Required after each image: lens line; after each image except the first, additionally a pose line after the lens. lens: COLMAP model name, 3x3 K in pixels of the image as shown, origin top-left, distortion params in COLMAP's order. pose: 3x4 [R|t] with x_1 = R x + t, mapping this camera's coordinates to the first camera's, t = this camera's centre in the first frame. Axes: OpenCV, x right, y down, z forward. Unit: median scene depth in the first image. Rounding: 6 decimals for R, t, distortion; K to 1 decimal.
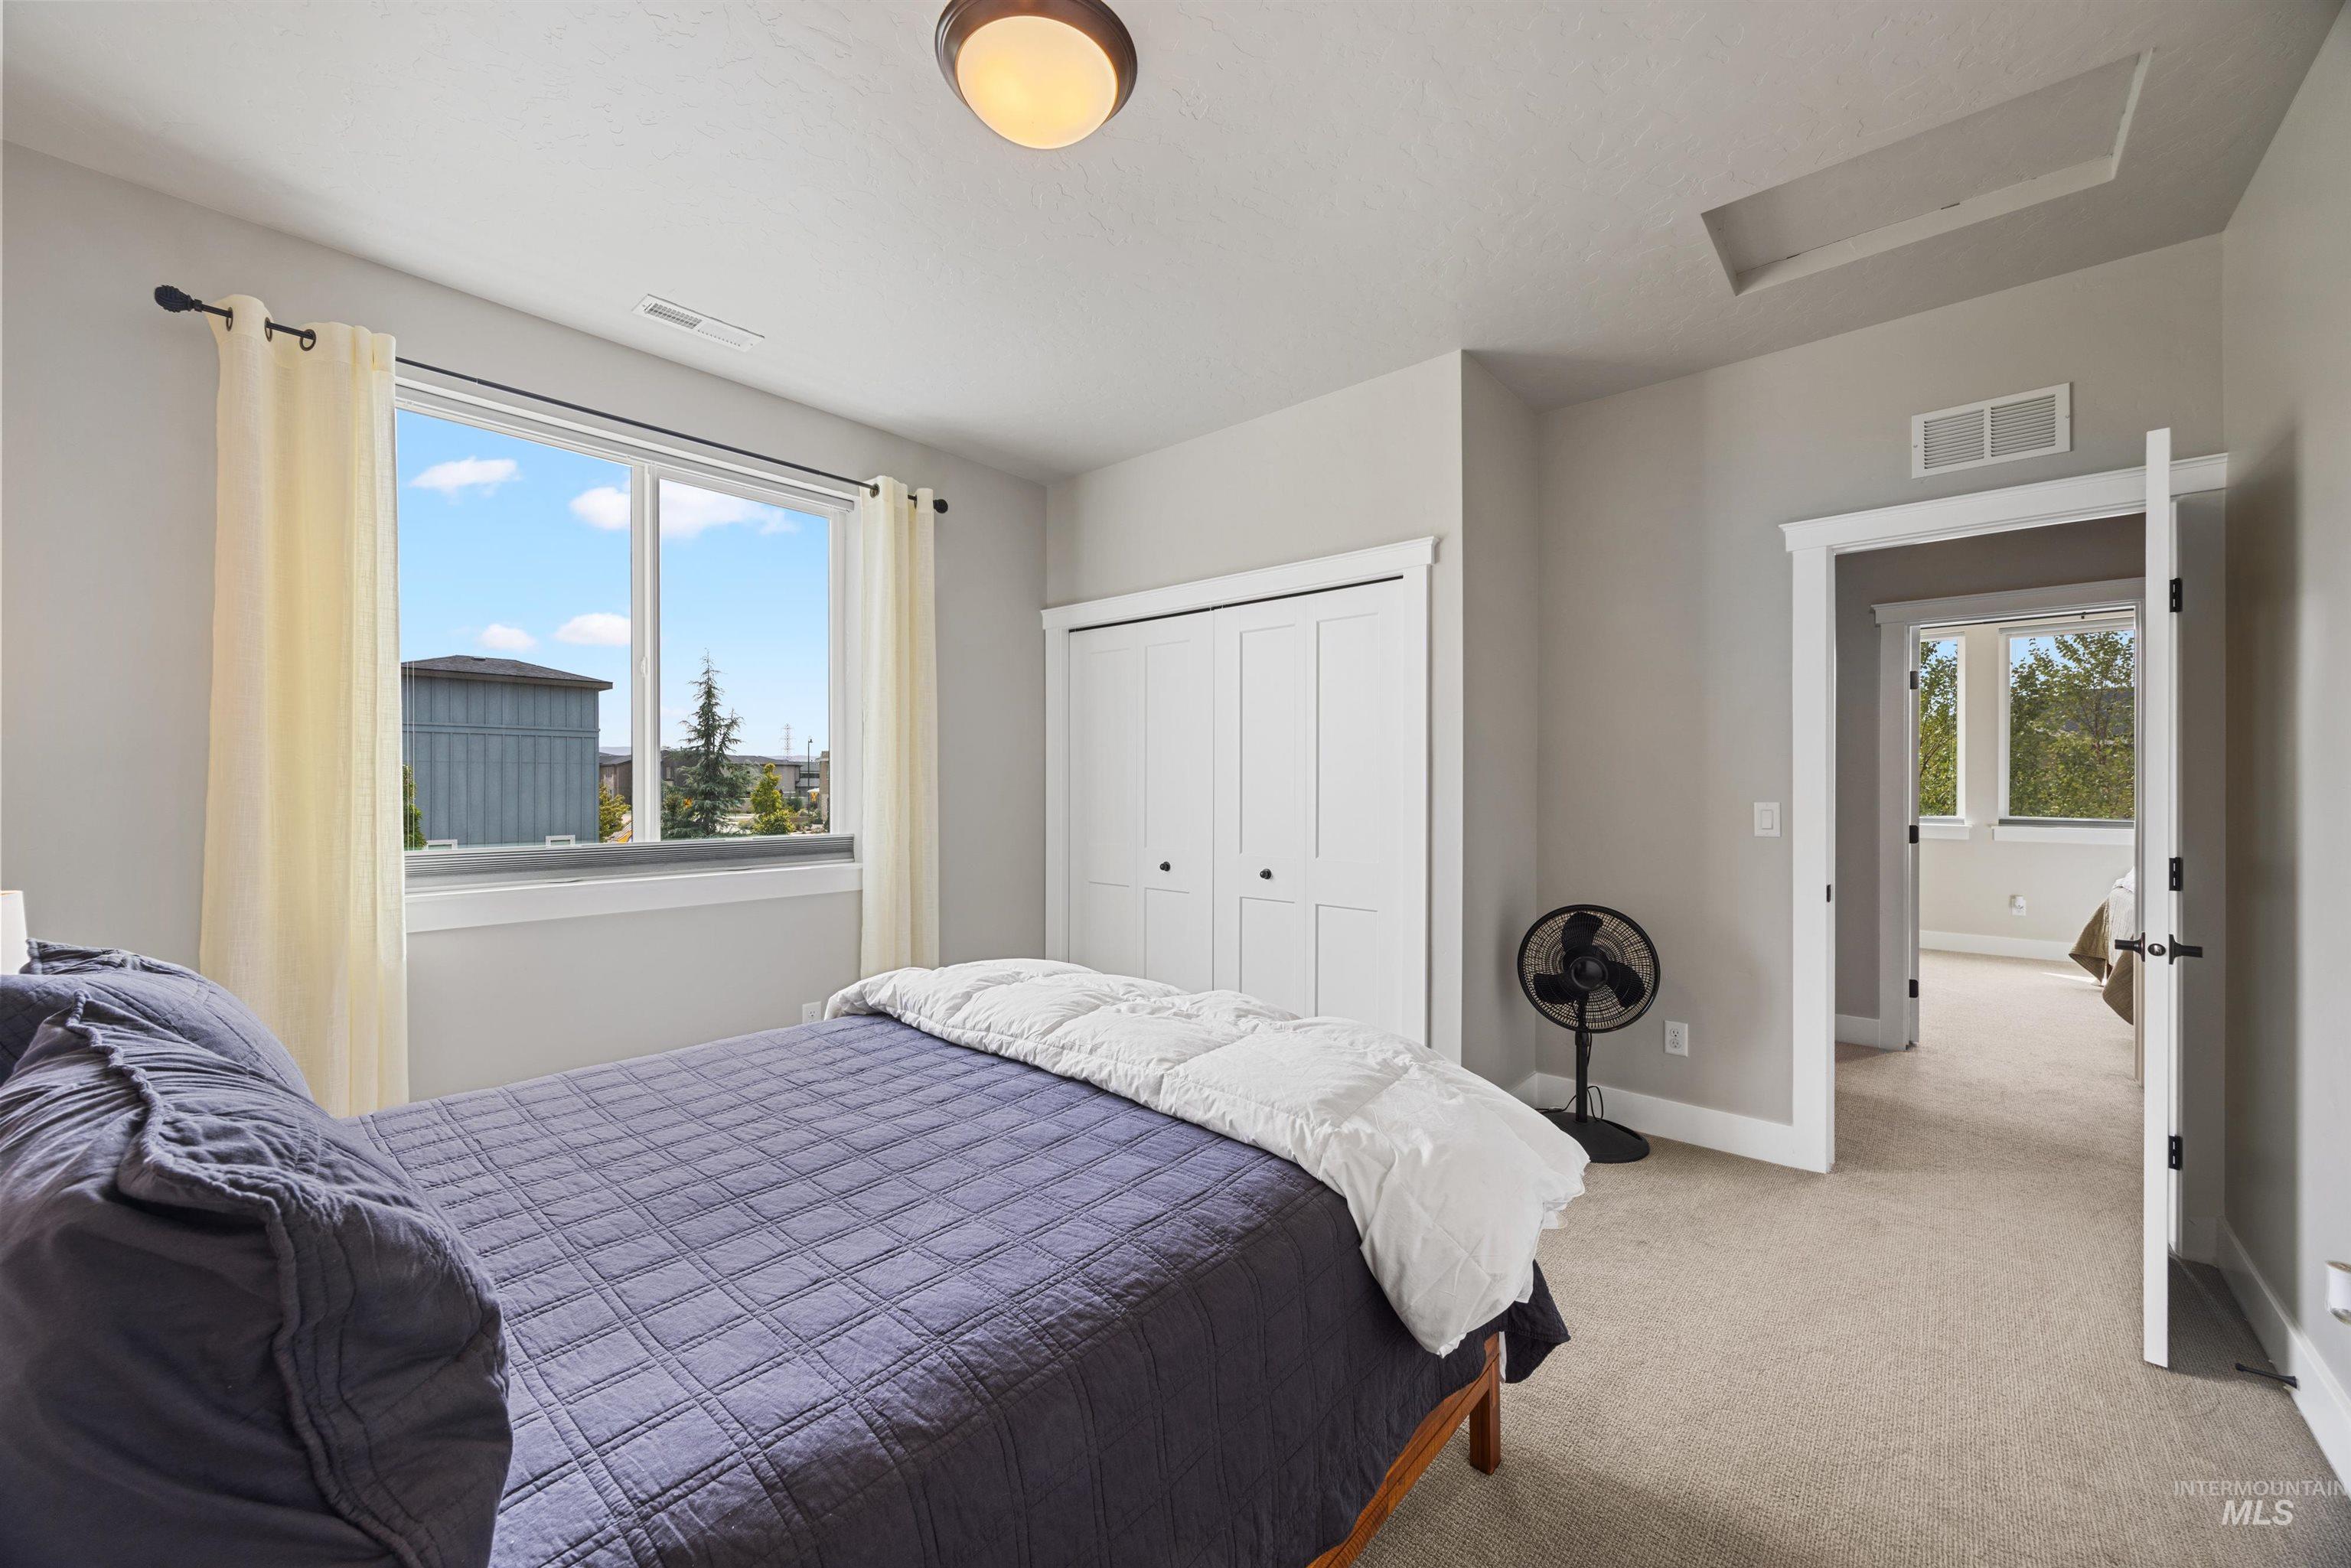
lens RADIAL K [[895.9, 0, 1167.5], [0, 895.9, 788.1], [0, 0, 1]] dist [0.000807, 0.000141]
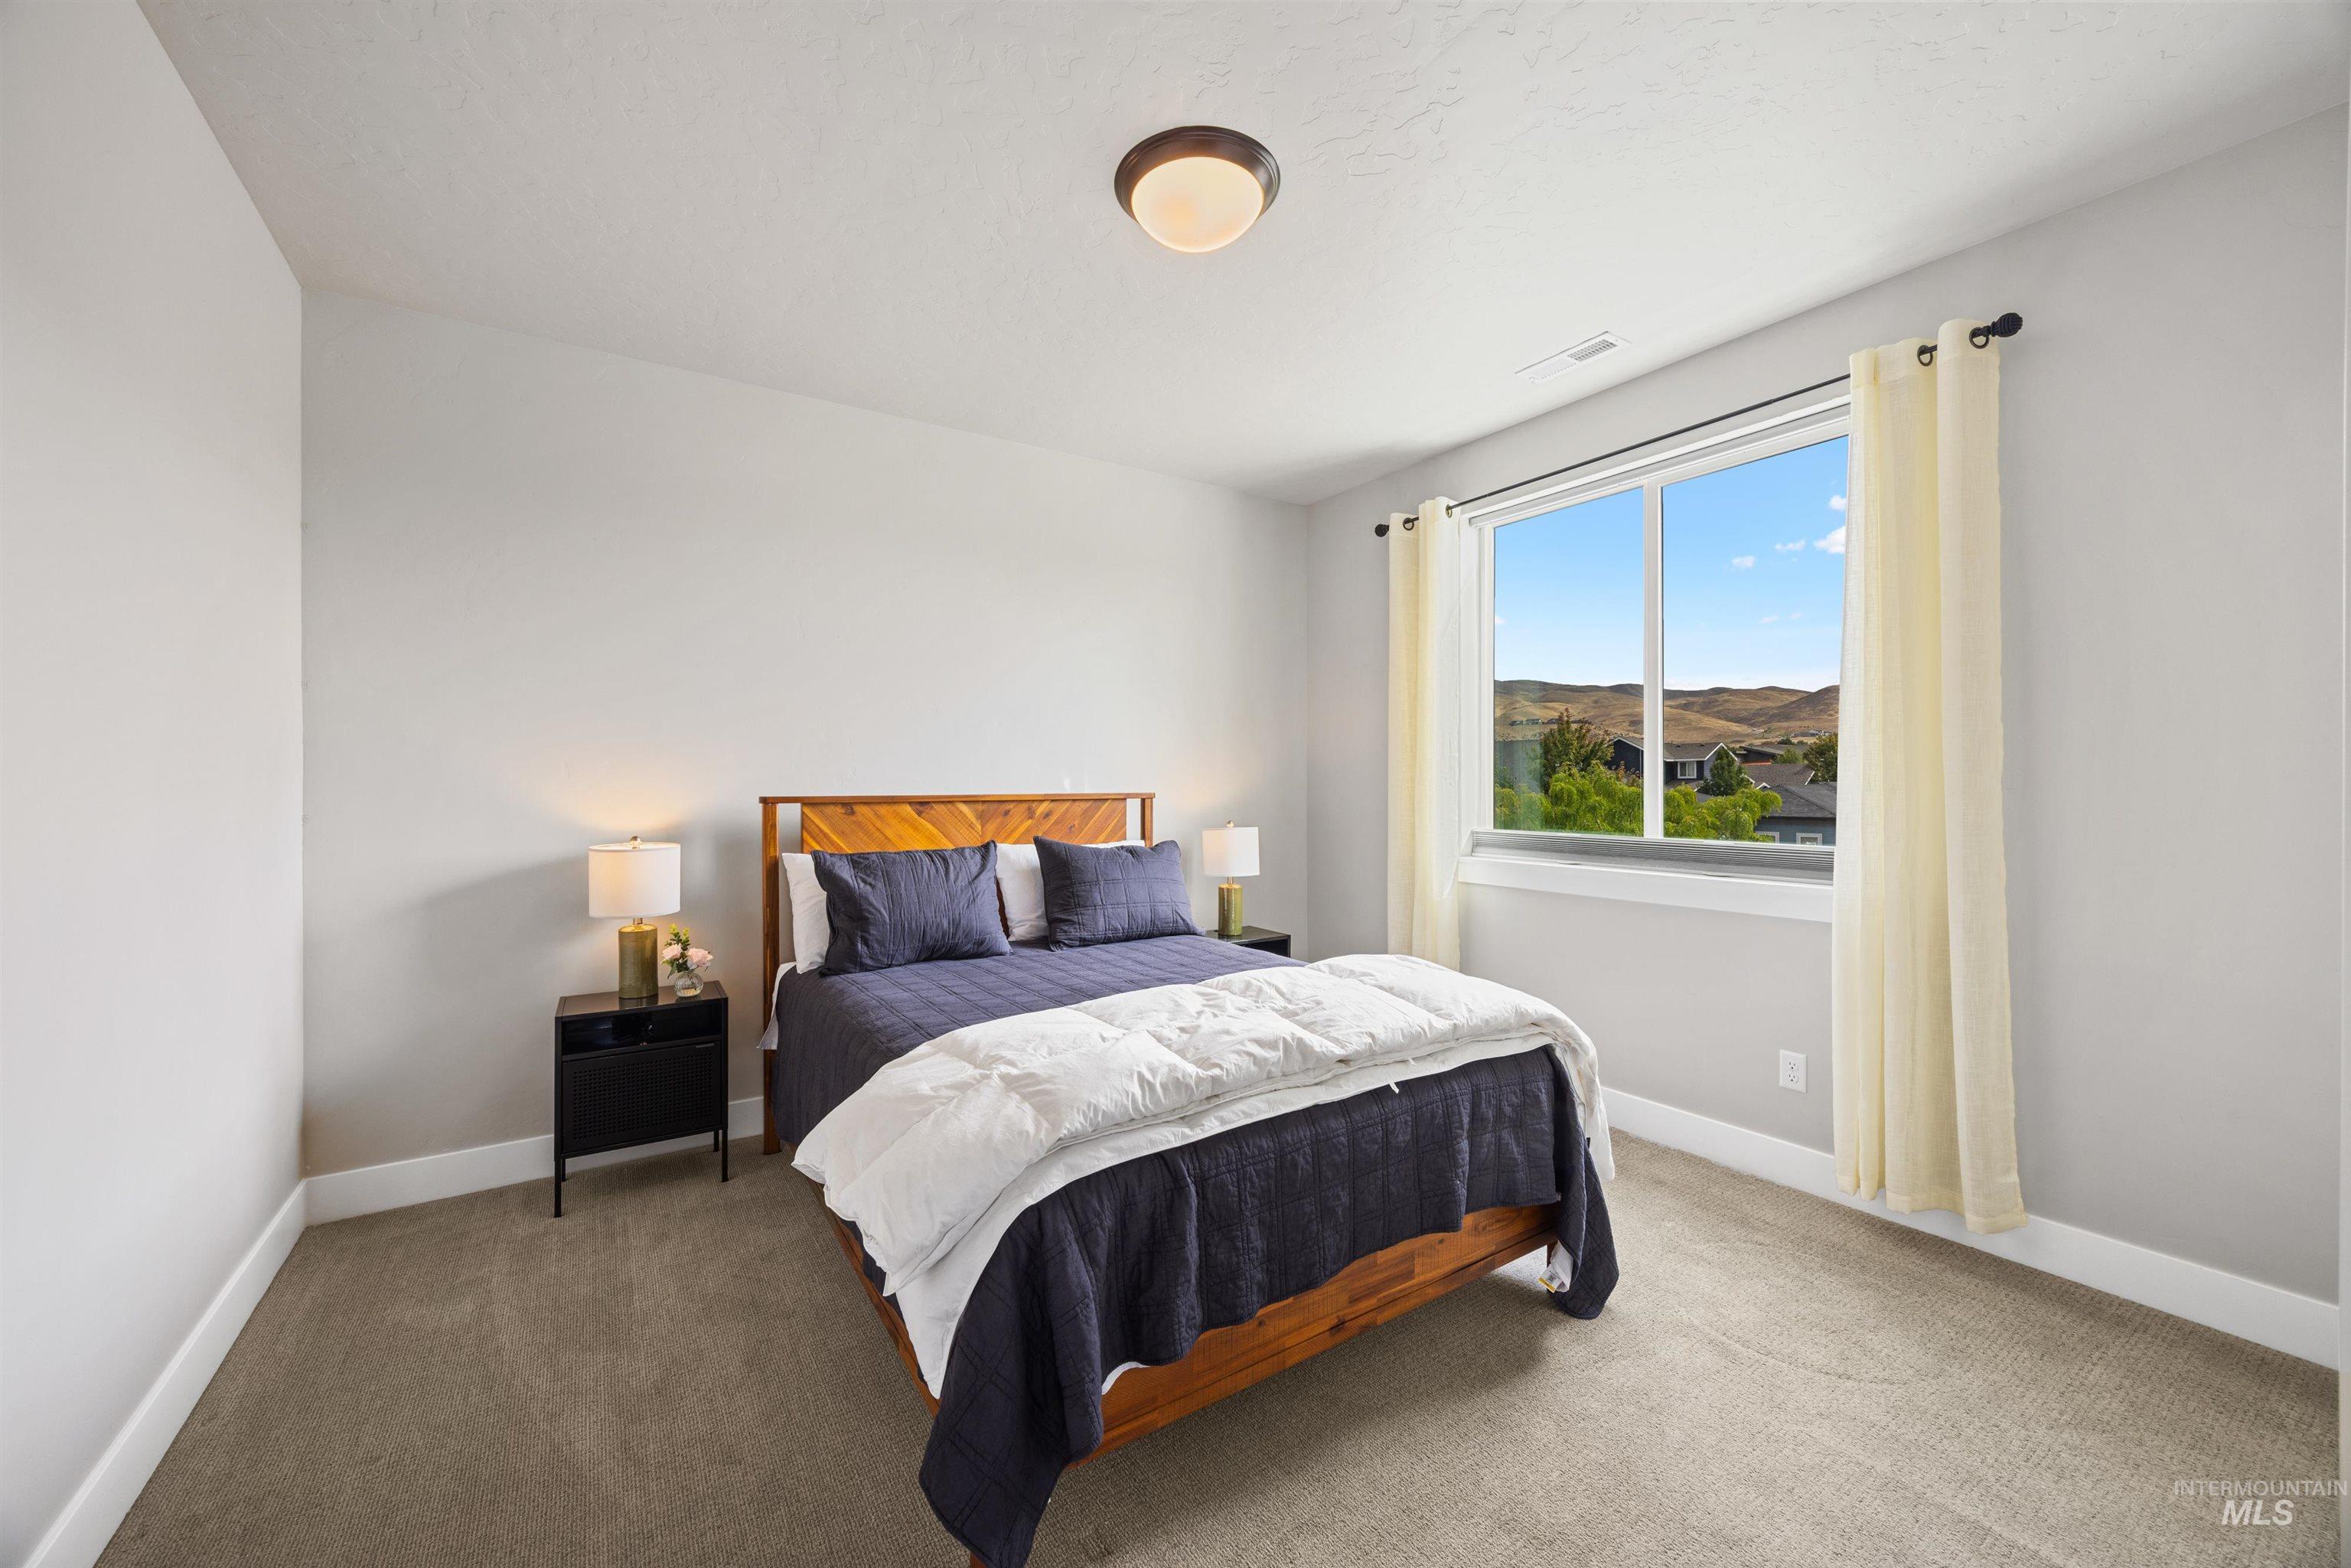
lens RADIAL K [[895.9, 0, 1167.5], [0, 895.9, 788.1], [0, 0, 1]] dist [0.000807, 0.000141]
pose [[-0.276684, 0.003017, -0.960956, 0.514155], [-0.000277, 0.999995, 0.003219, -0.001210], [0.960961, 0.001157, -0.276682, 0.646279]]
